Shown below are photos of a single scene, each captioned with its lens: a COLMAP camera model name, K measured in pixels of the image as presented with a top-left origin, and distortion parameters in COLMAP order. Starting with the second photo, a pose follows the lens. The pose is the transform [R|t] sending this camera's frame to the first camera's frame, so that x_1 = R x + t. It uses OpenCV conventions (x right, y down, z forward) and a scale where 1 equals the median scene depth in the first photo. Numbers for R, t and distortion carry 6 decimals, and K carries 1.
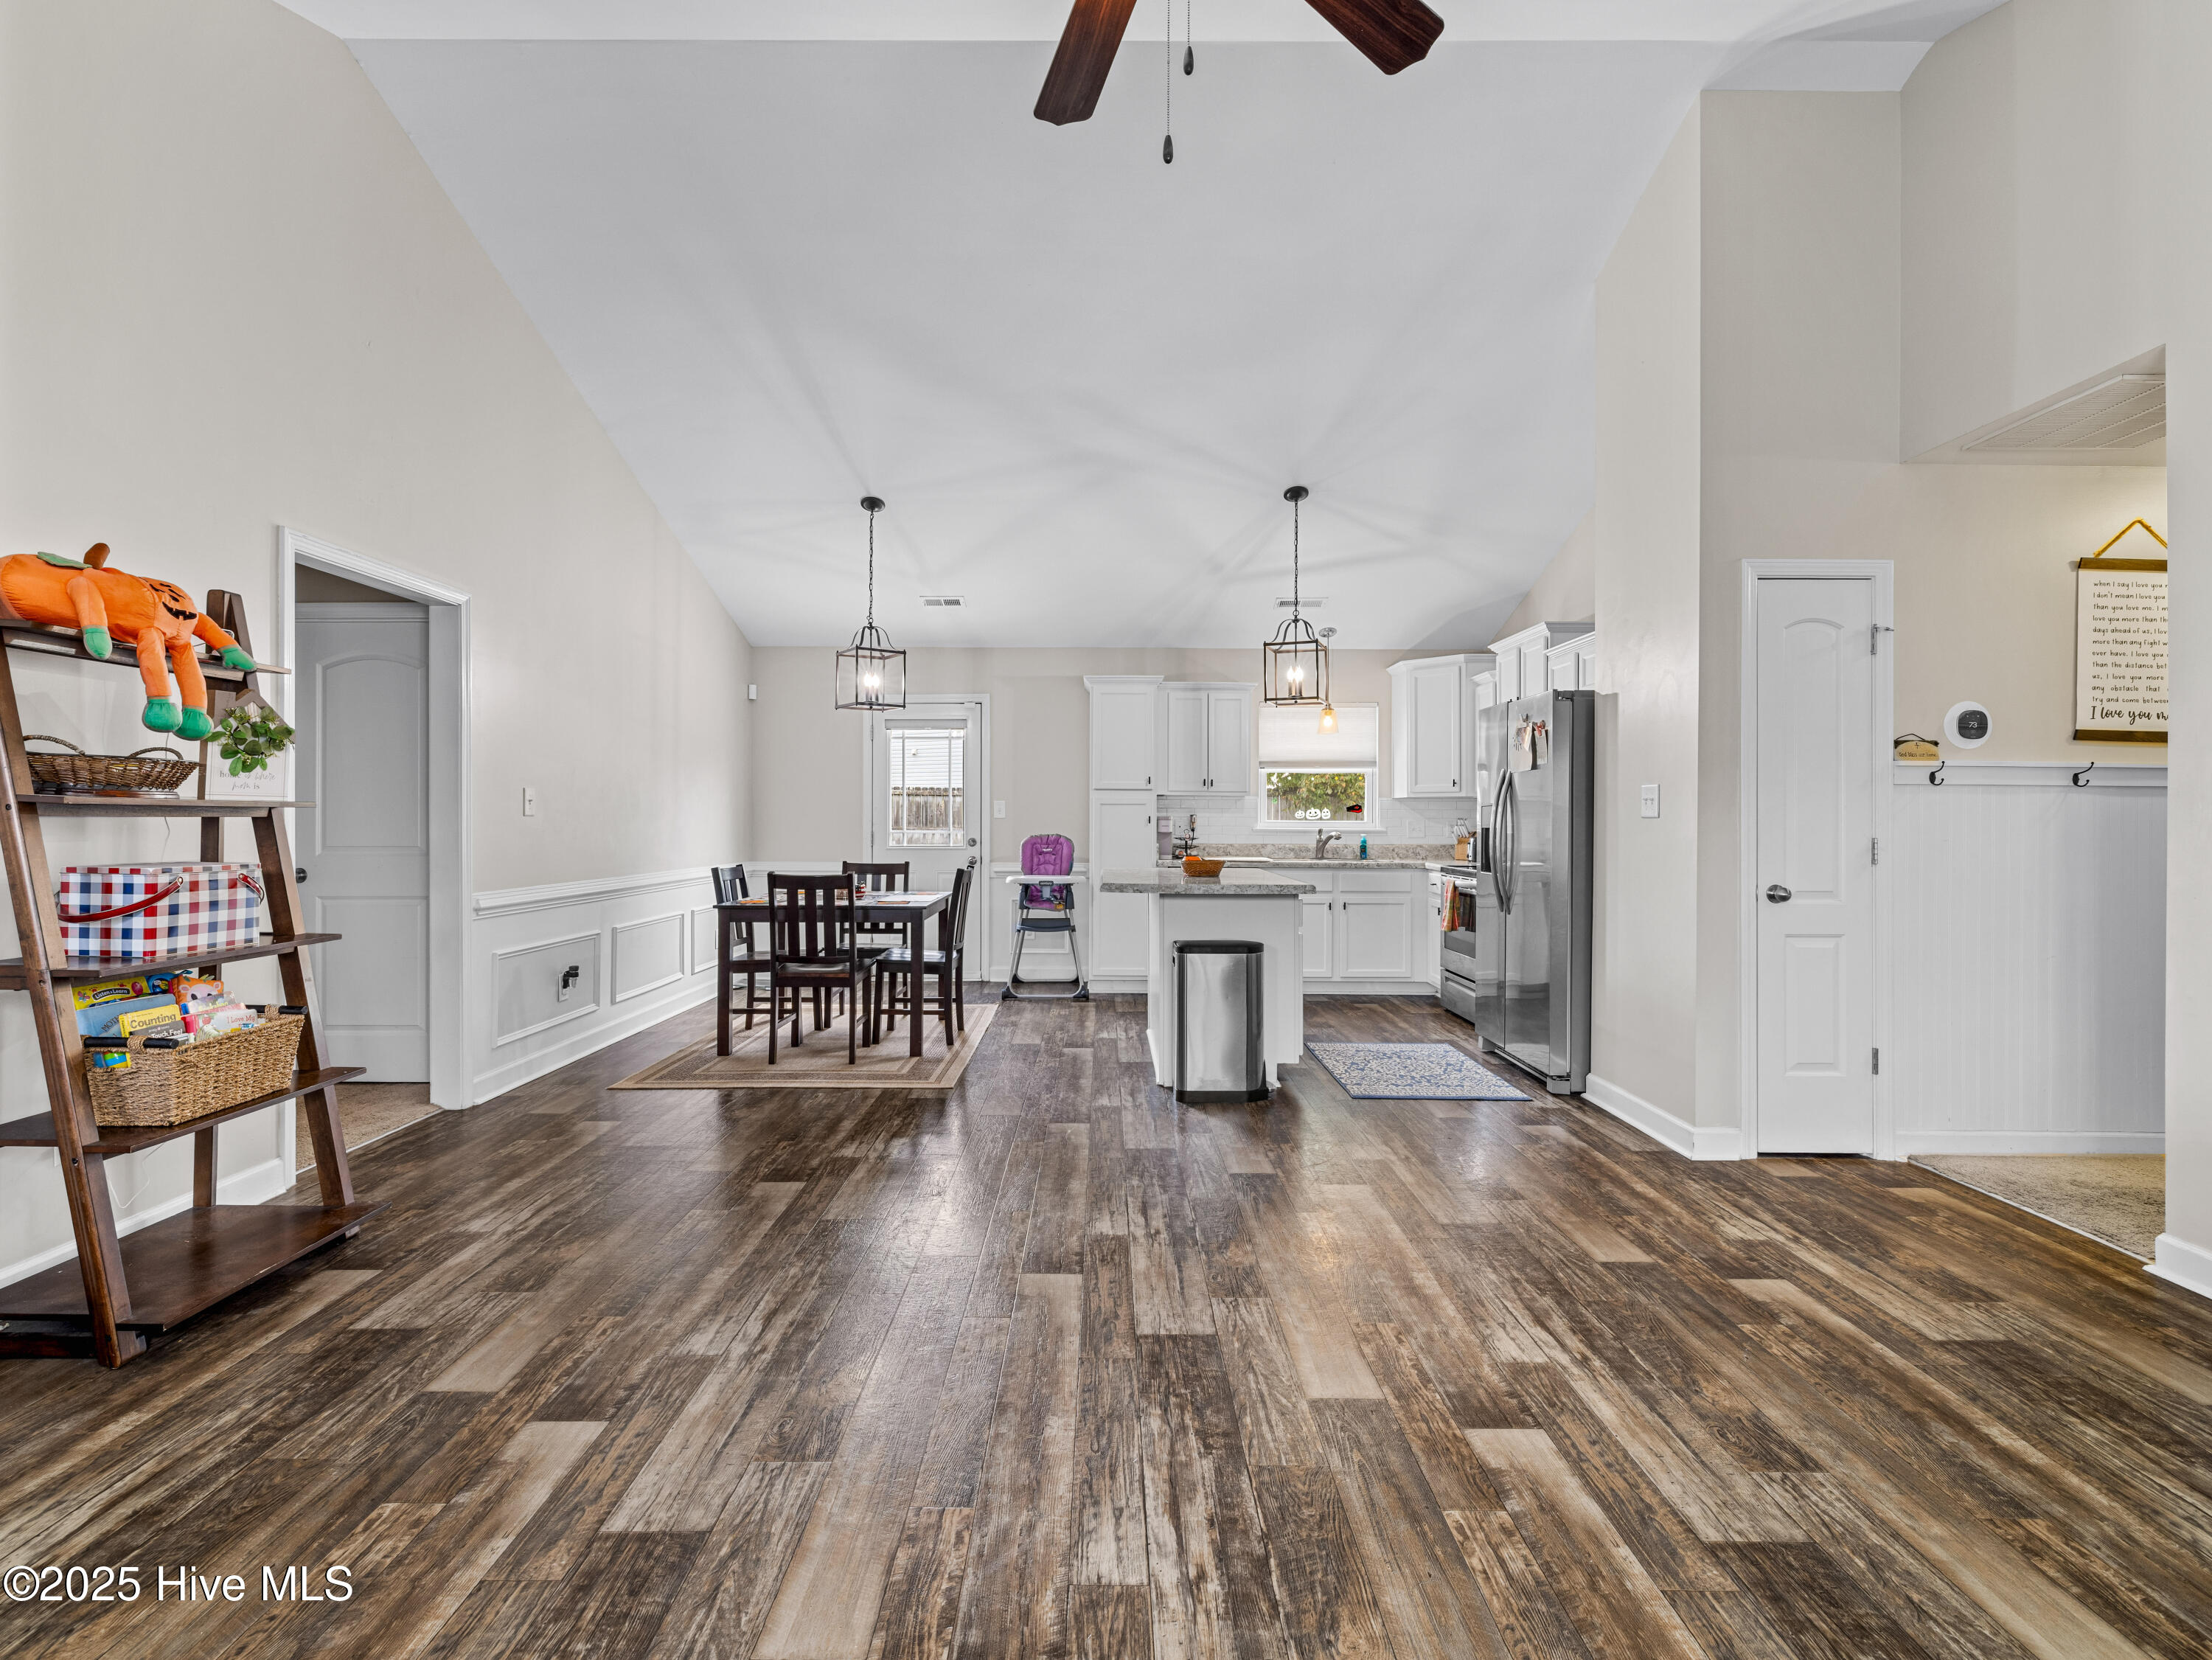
lens RADIAL K [[1044.9, 0, 1100.9], [0, 1044.9, 823.9], [0, 0, 1]] dist [0.000098, 0.000326]
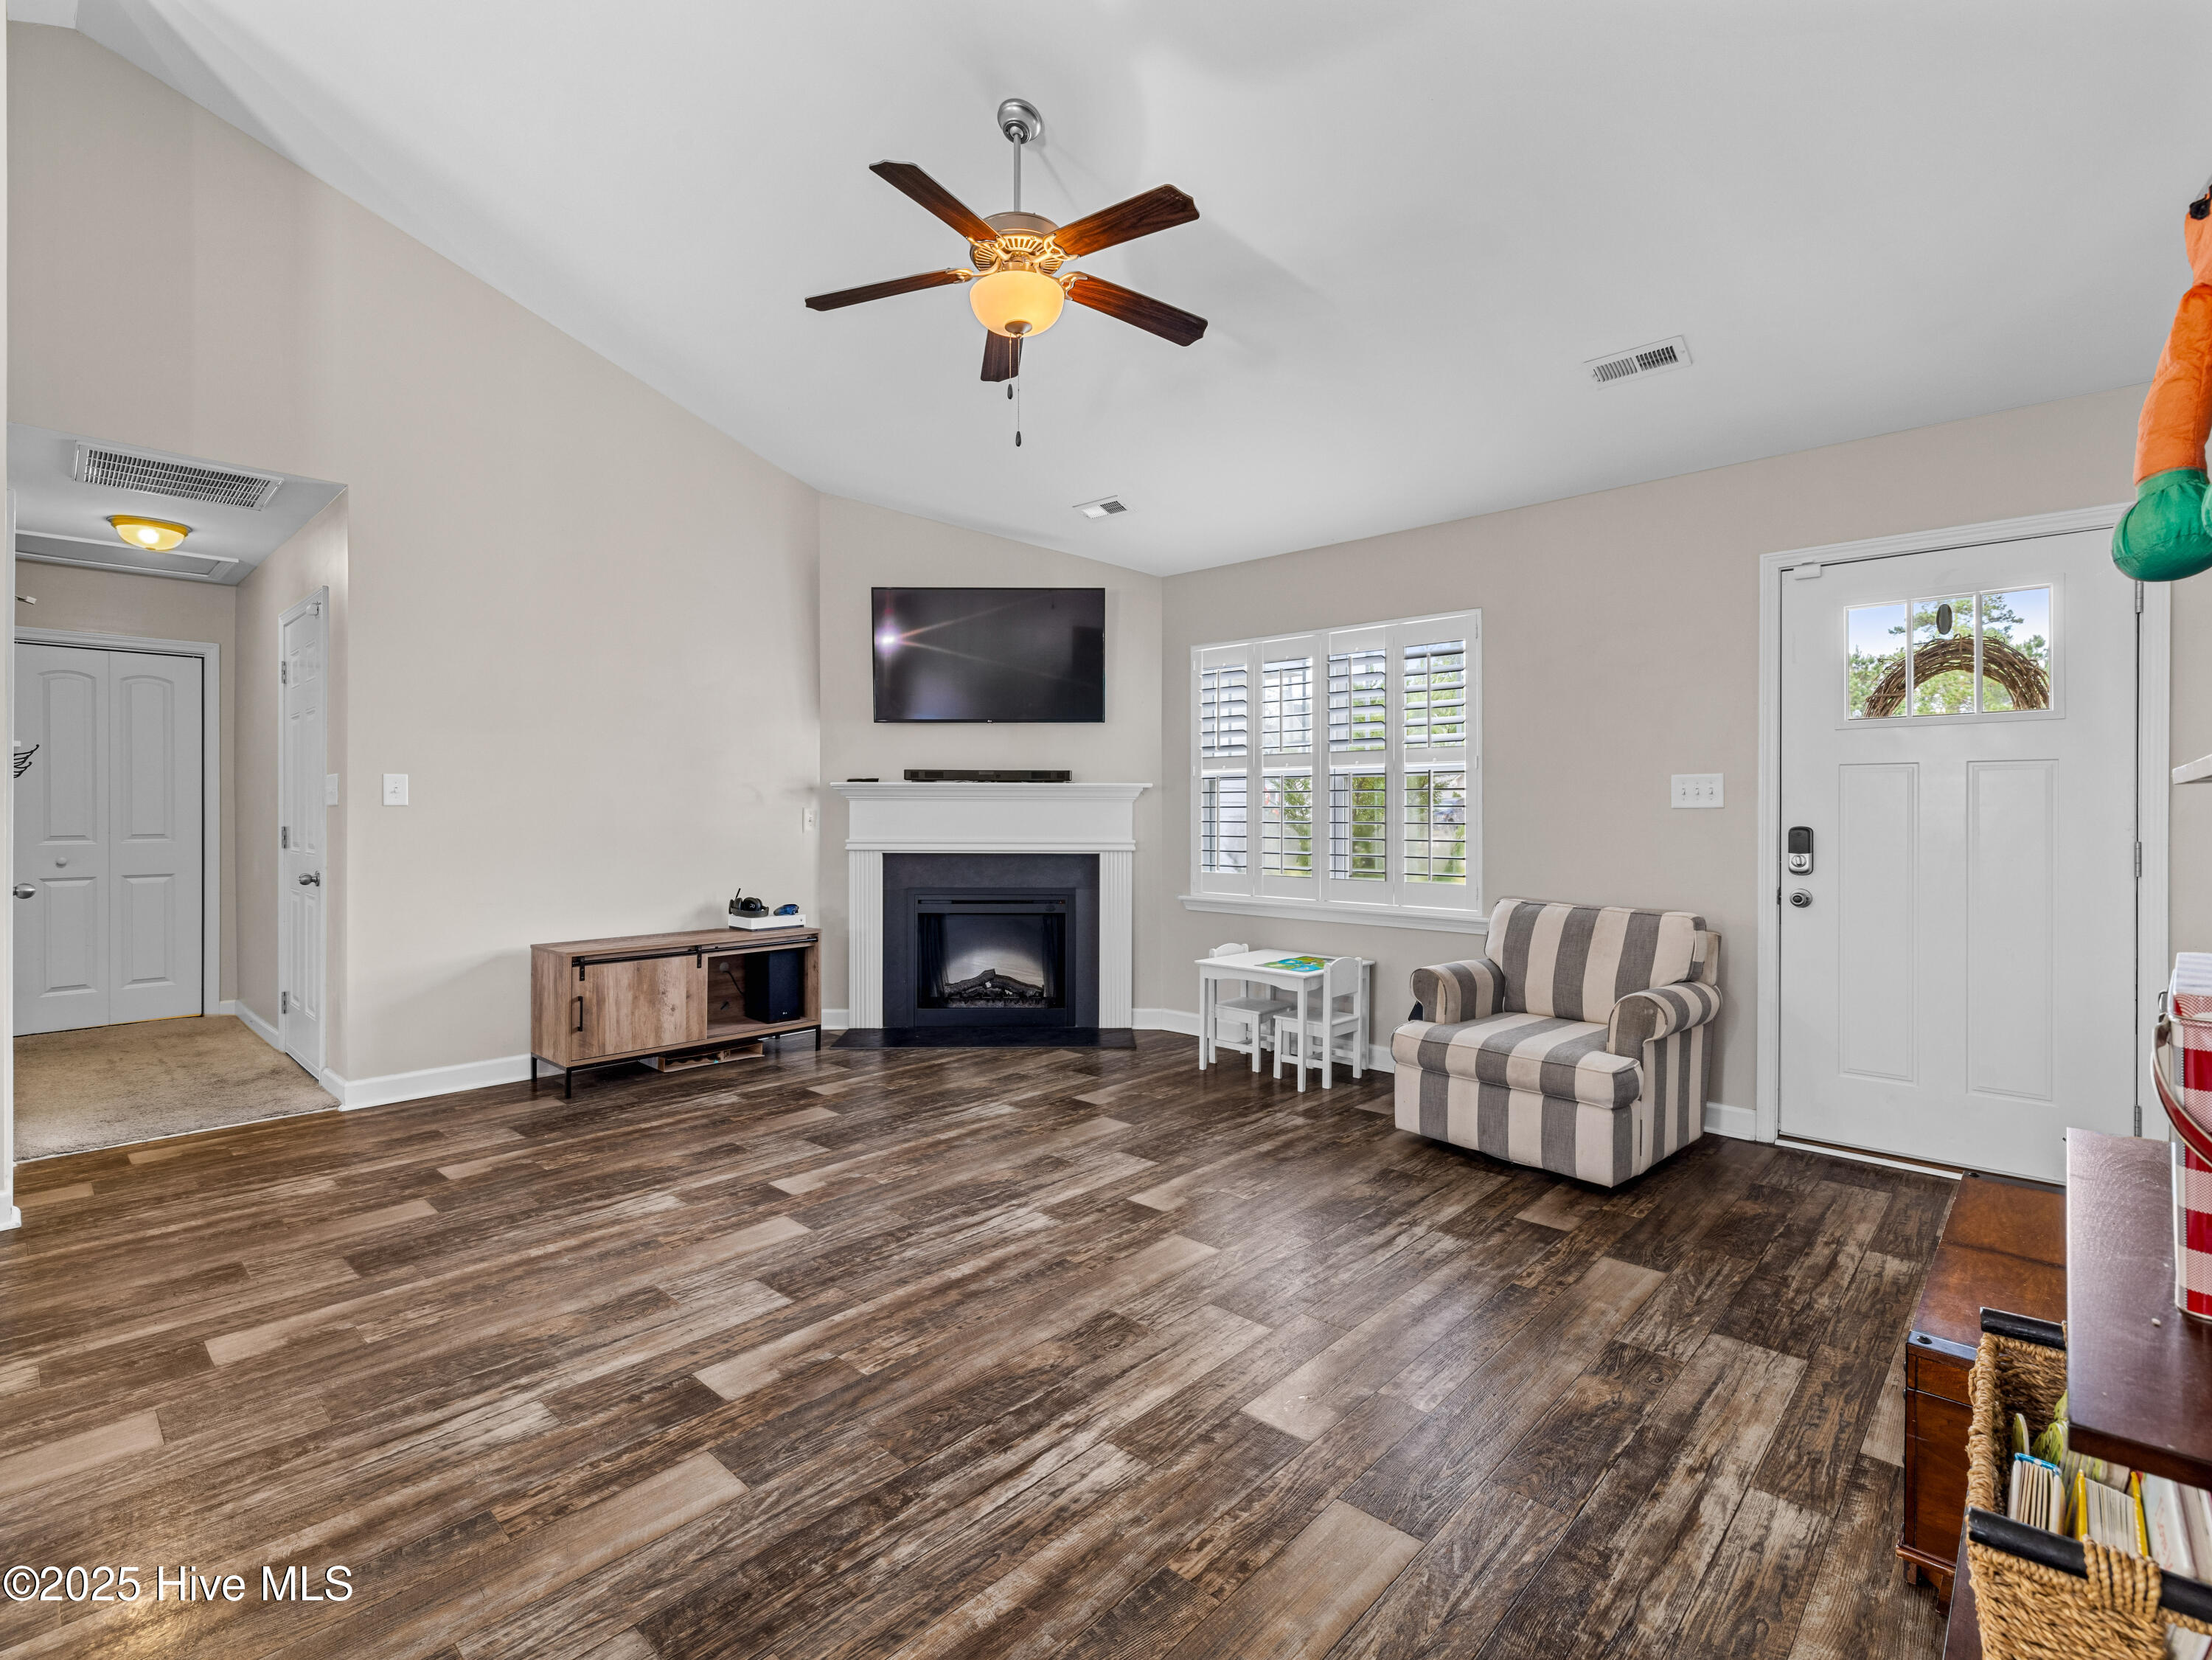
lens RADIAL K [[1046.5, 0, 1103.4], [0, 1046.5, 812.1], [0, 0, 1]] dist [-0.000319, 0.000662]
pose [[-0.731840, -0.007307, 0.681438, -0.584991], [-0.003556, 0.999970, 0.006903, -0.005281], [-0.681468, 0.002628, -0.731843, 1.010429]]
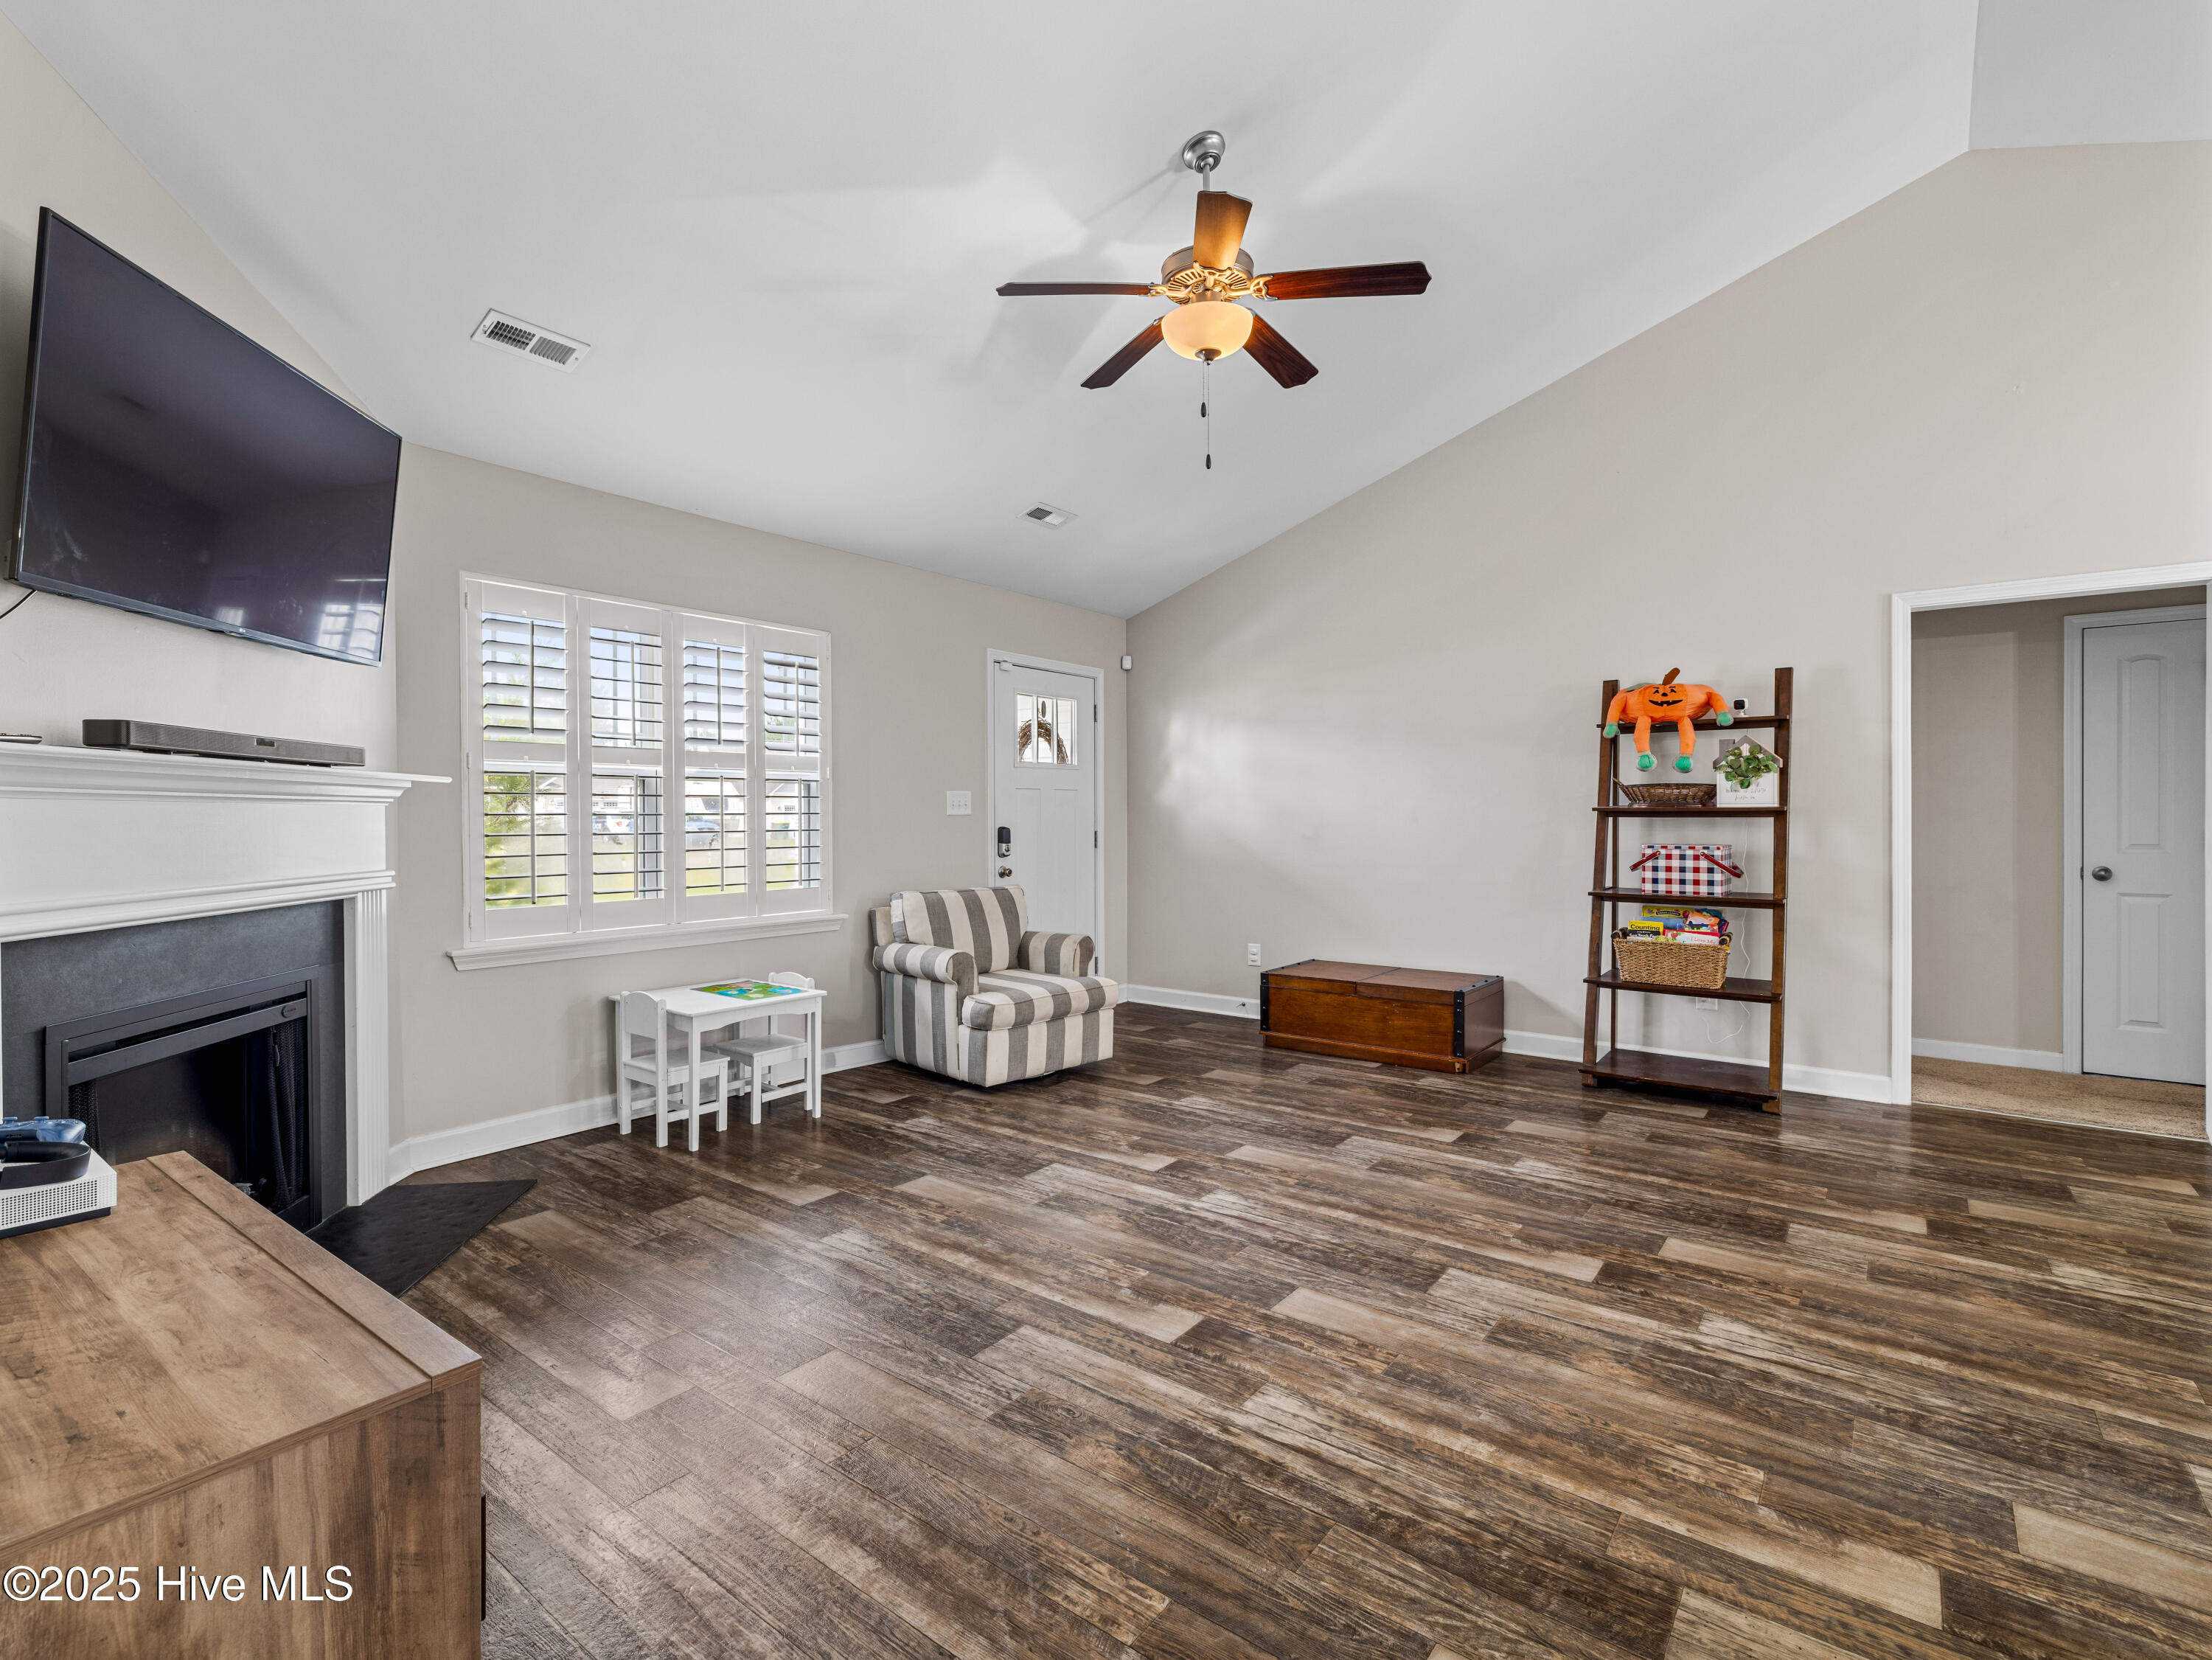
lens RADIAL K [[1044.9, 0, 1100.9], [0, 1044.9, 823.9], [0, 0, 1]] dist [0.000098, 0.000326]
pose [[-0.609534, 0.002362, -0.792757, 0.764635], [-0.004212, 0.999972, 0.006217, -0.001996], [0.792749, 0.007128, -0.609506, 0.905575]]
